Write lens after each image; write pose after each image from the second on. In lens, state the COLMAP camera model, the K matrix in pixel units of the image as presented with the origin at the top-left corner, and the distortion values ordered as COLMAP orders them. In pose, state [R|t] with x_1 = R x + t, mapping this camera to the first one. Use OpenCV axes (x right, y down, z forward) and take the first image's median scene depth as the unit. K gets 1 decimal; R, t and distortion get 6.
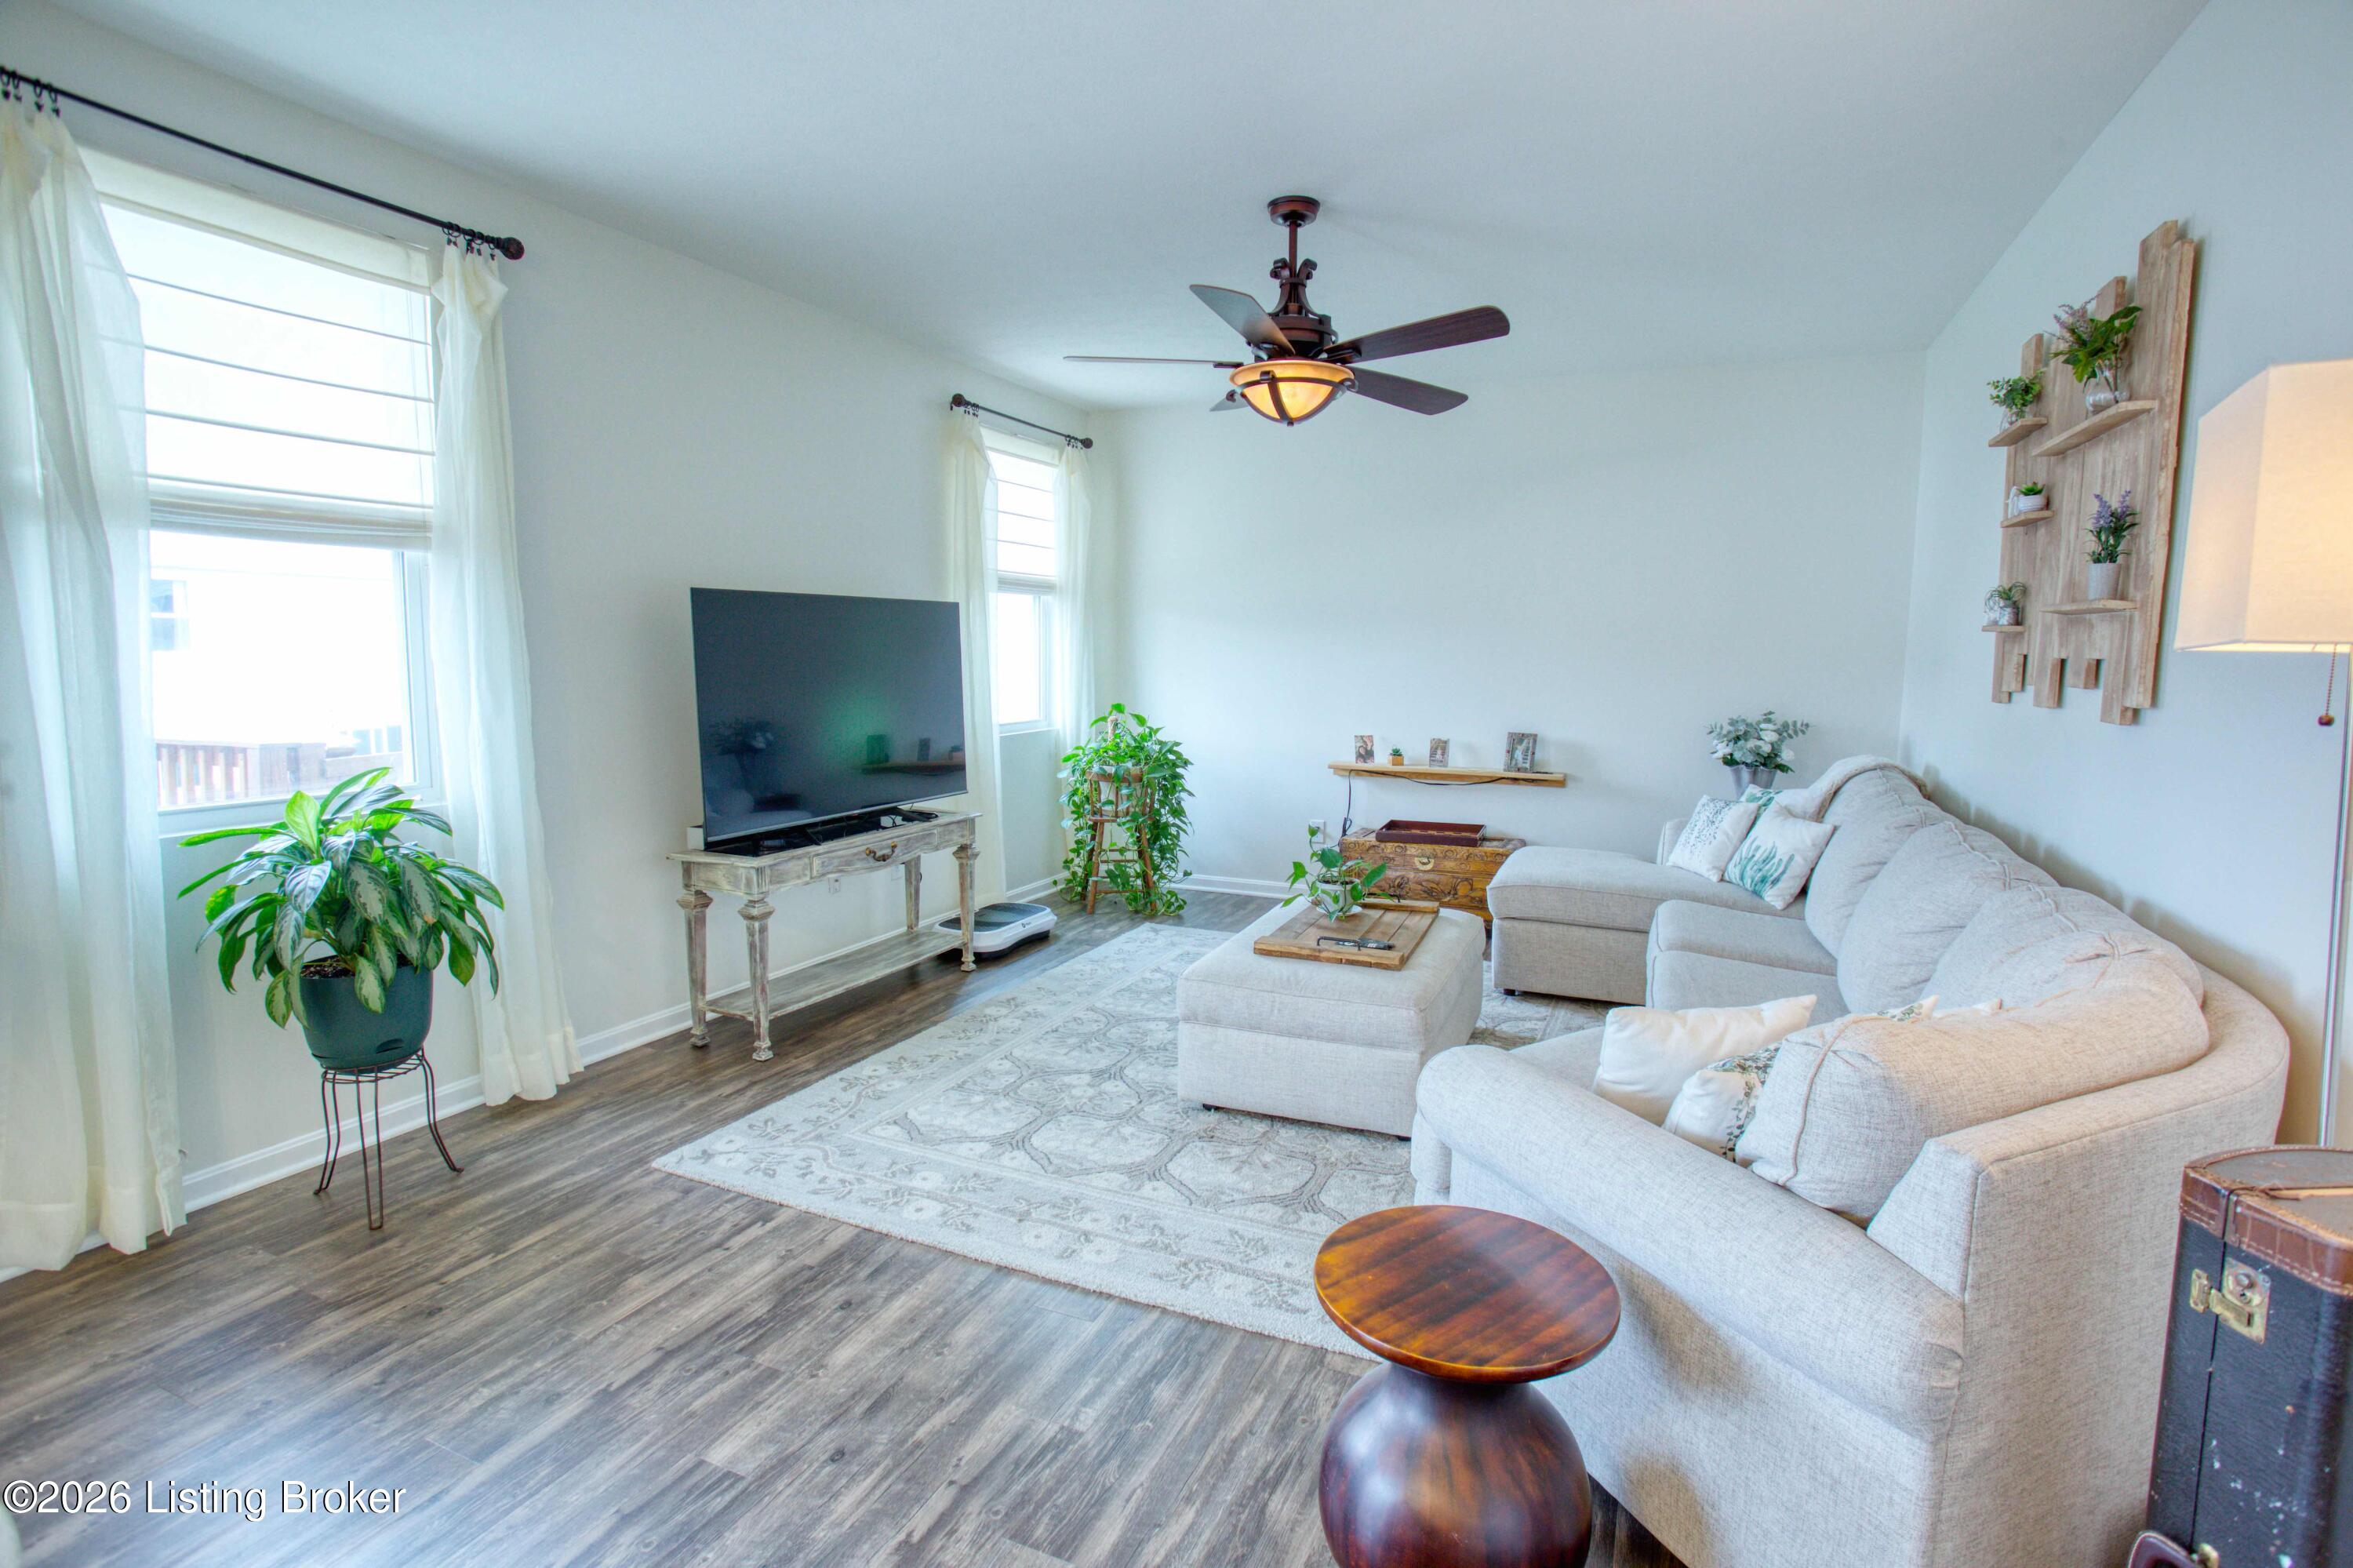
lens RADIAL K [[1129.0, 0, 1154.9], [0, 1129.0, 801.6], [0, 0, 1]] dist [-0.054988, 0.005501]
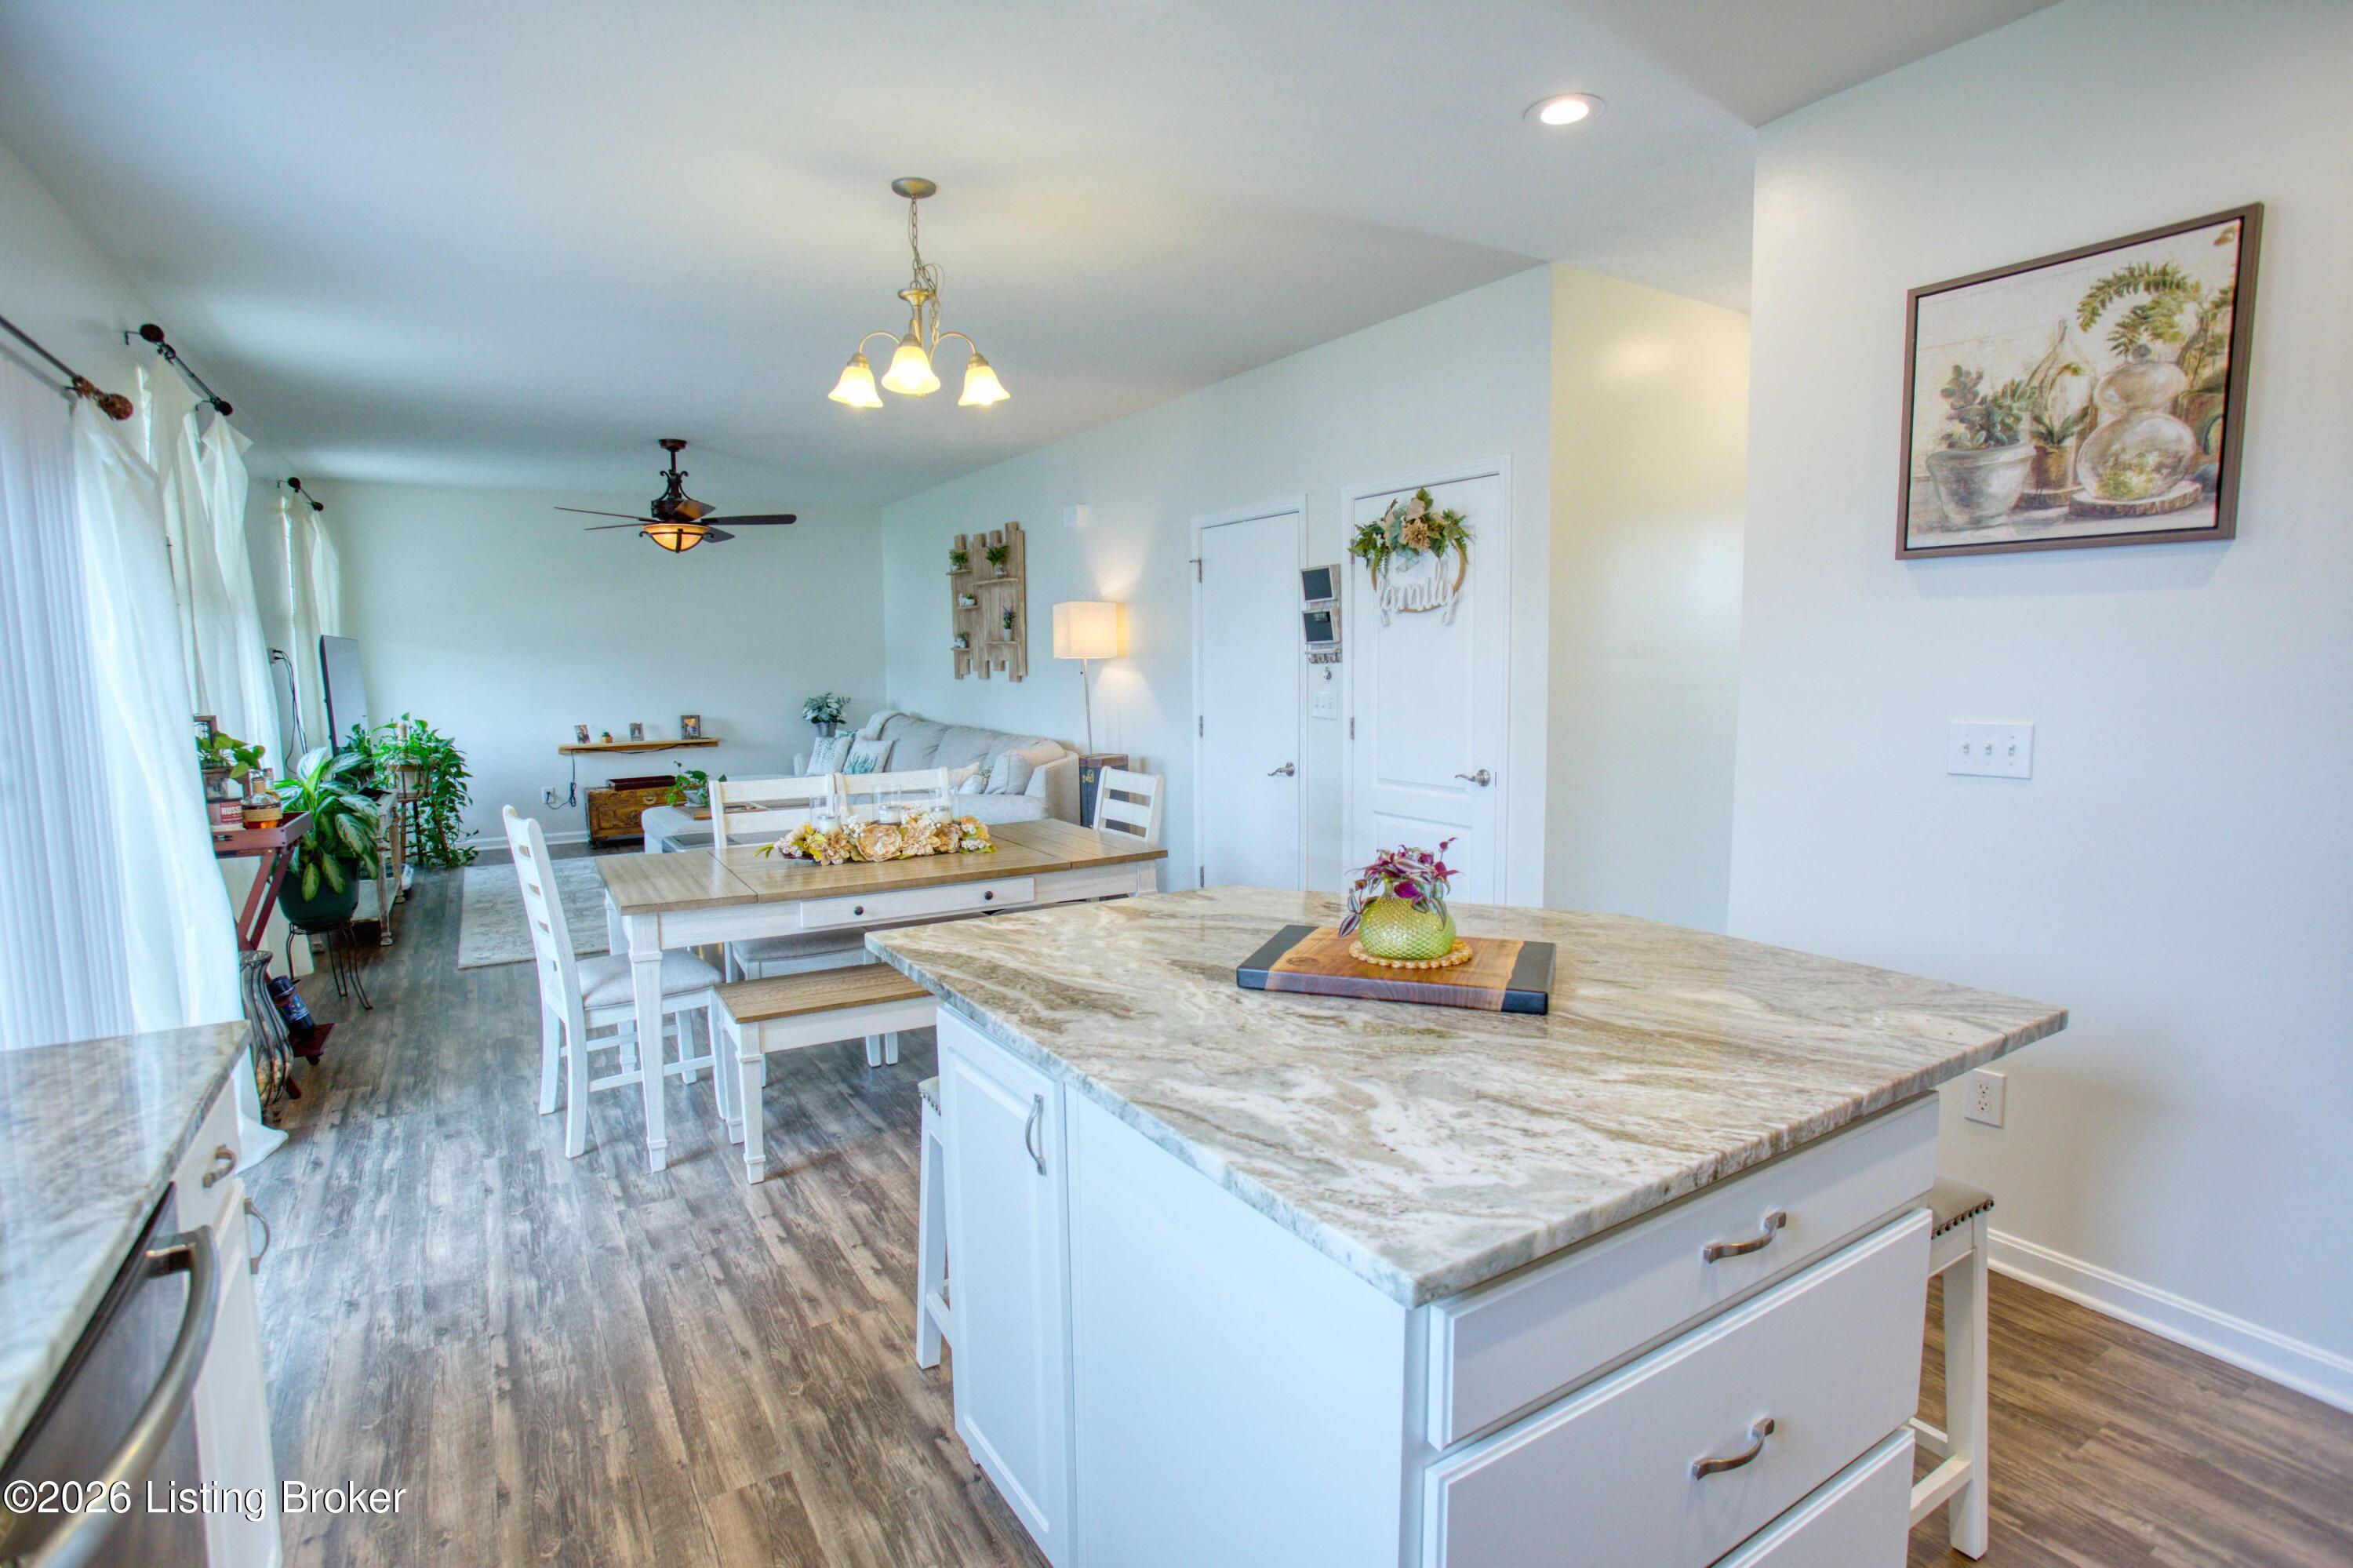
lens RADIAL K [[1139.3, 0, 1179.0], [0, 1139.3, 782.9], [0, 0, 1]] dist [-0.041004, 0.008181]
pose [[0.544788, -0.107214, 0.831691, -0.854332], [0.128531, 0.990750, 0.043526, 0.071966], [-0.828665, 0.083186, 0.553529, -0.619282]]
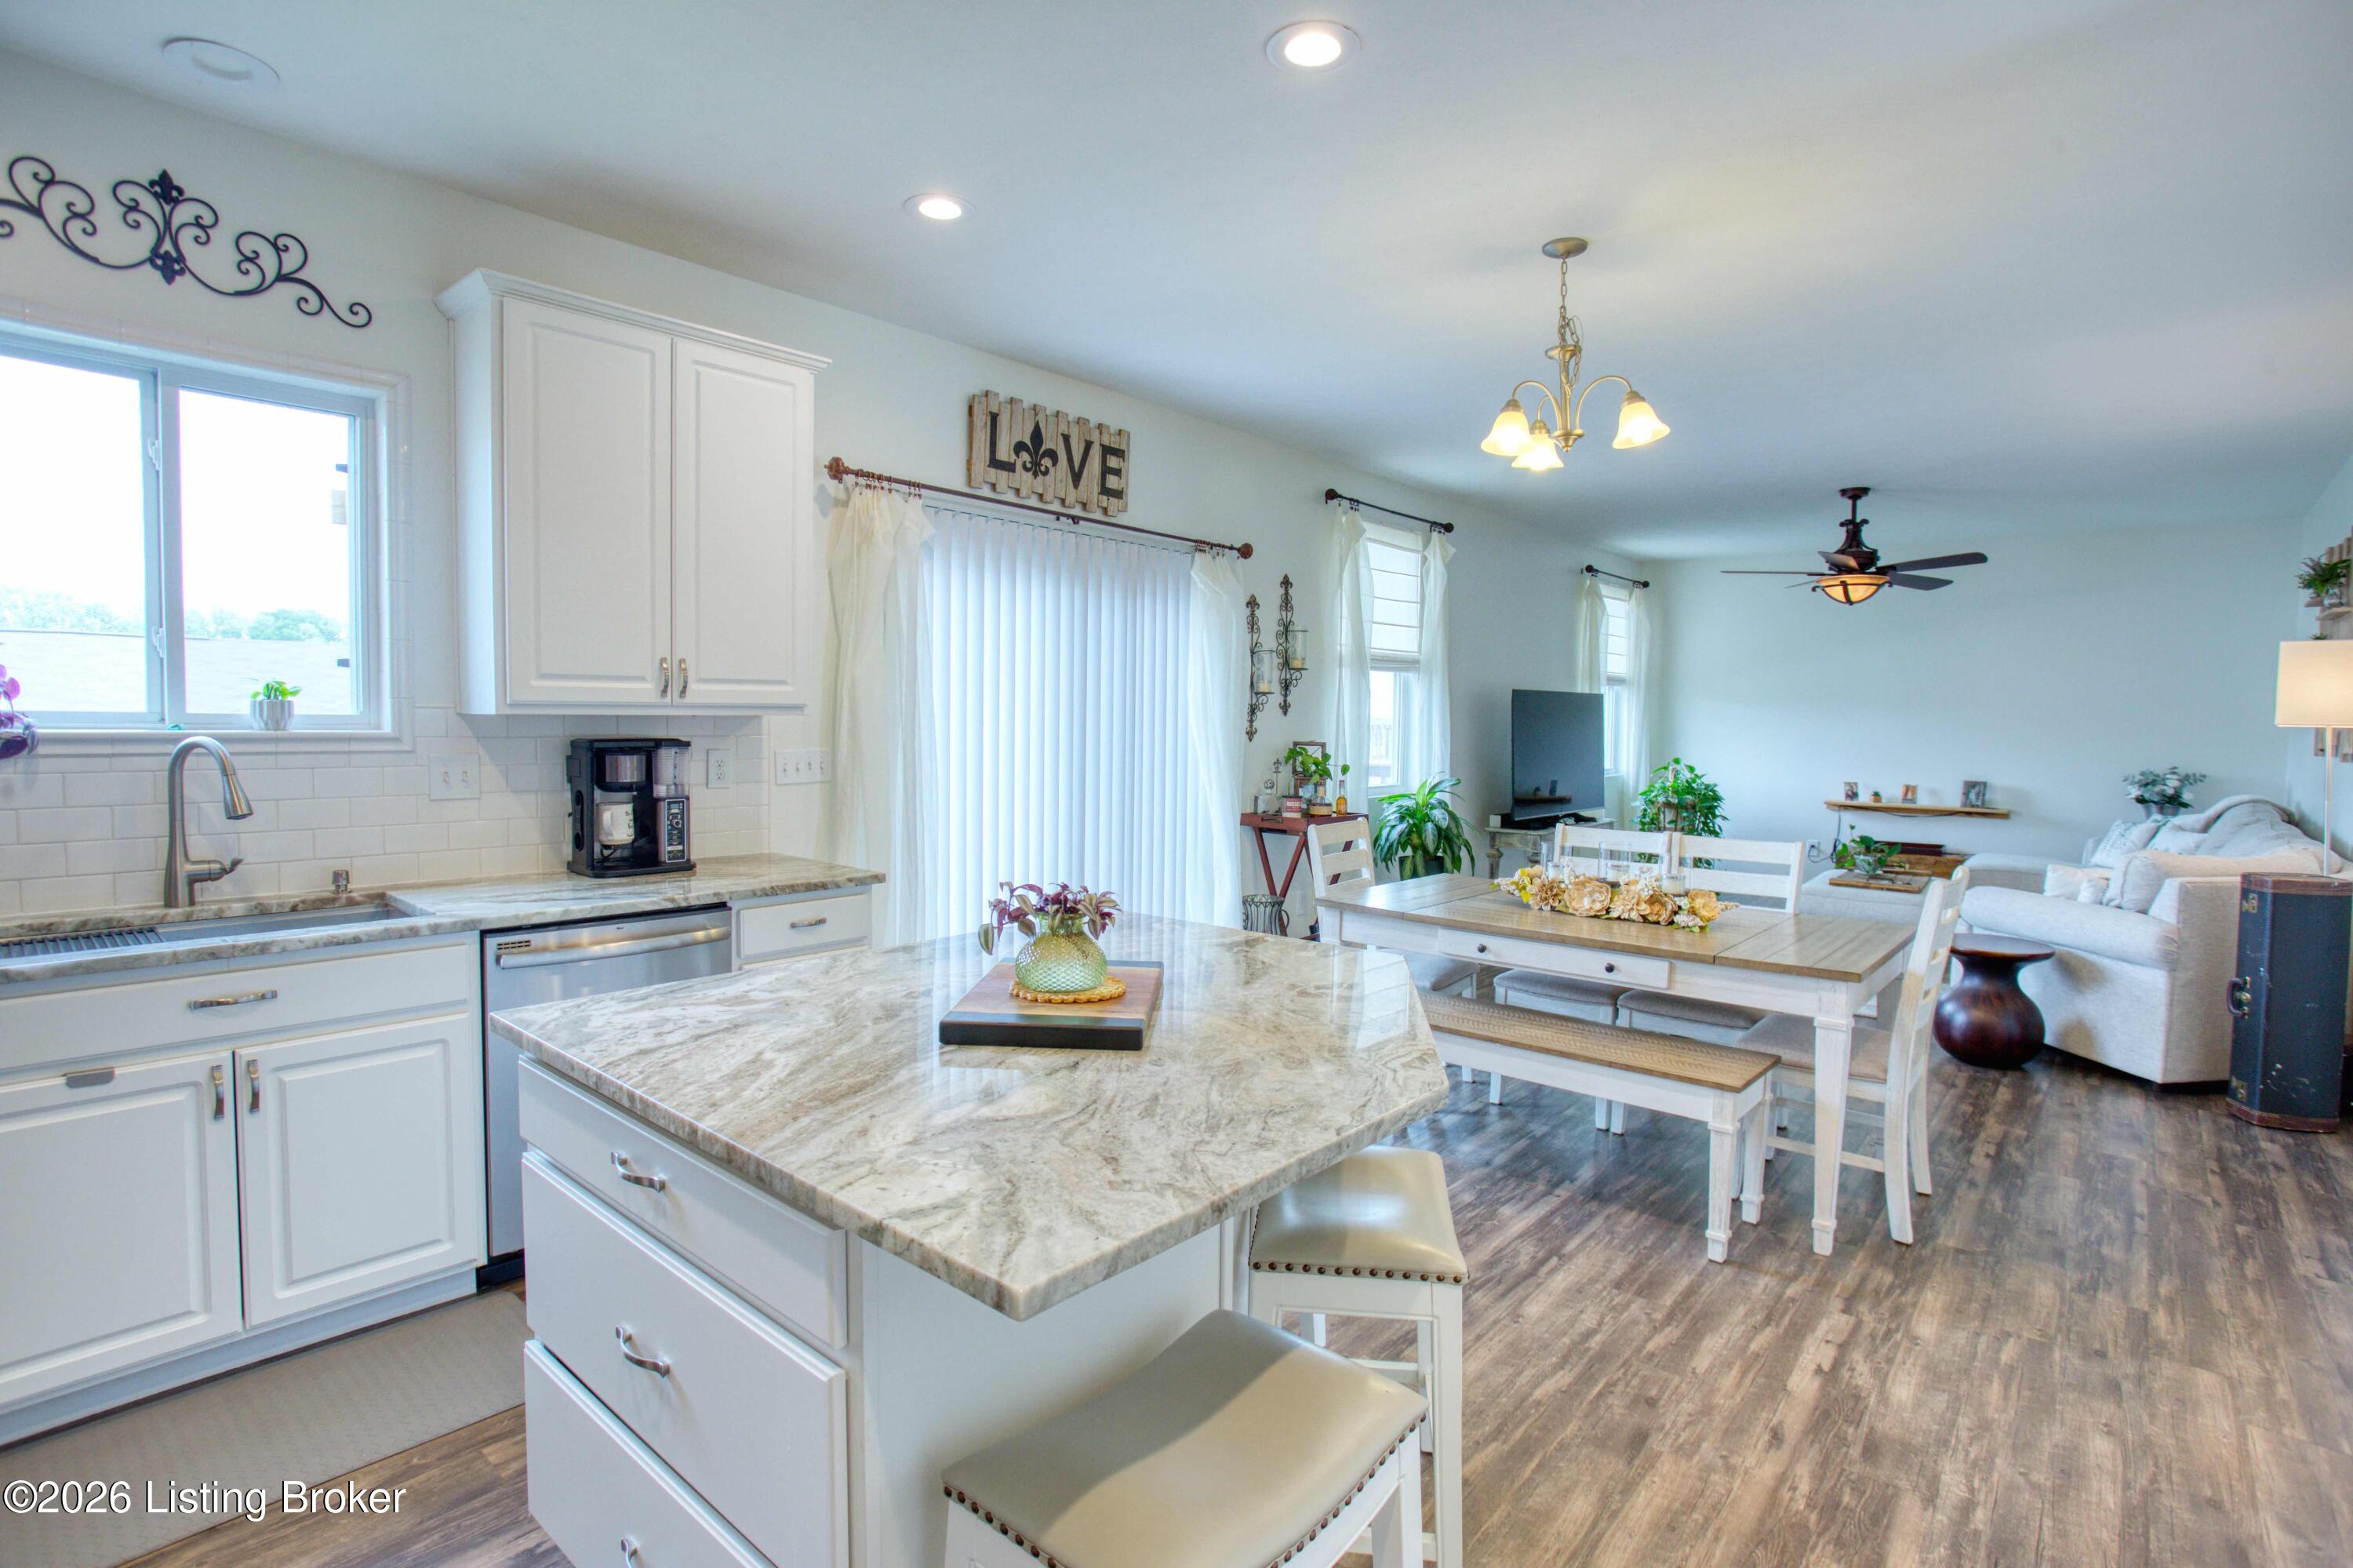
lens RADIAL K [[1138.9, 0, 1184.0], [0, 1138.9, 794.4], [0, 0, 1]] dist [-0.043000, 0.010137]
pose [[0.963108, 0.019671, -0.268397, -0.348568], [-0.037782, 0.997331, -0.062482, 0.110619], [0.266452, 0.070317, 0.961280, -0.848183]]
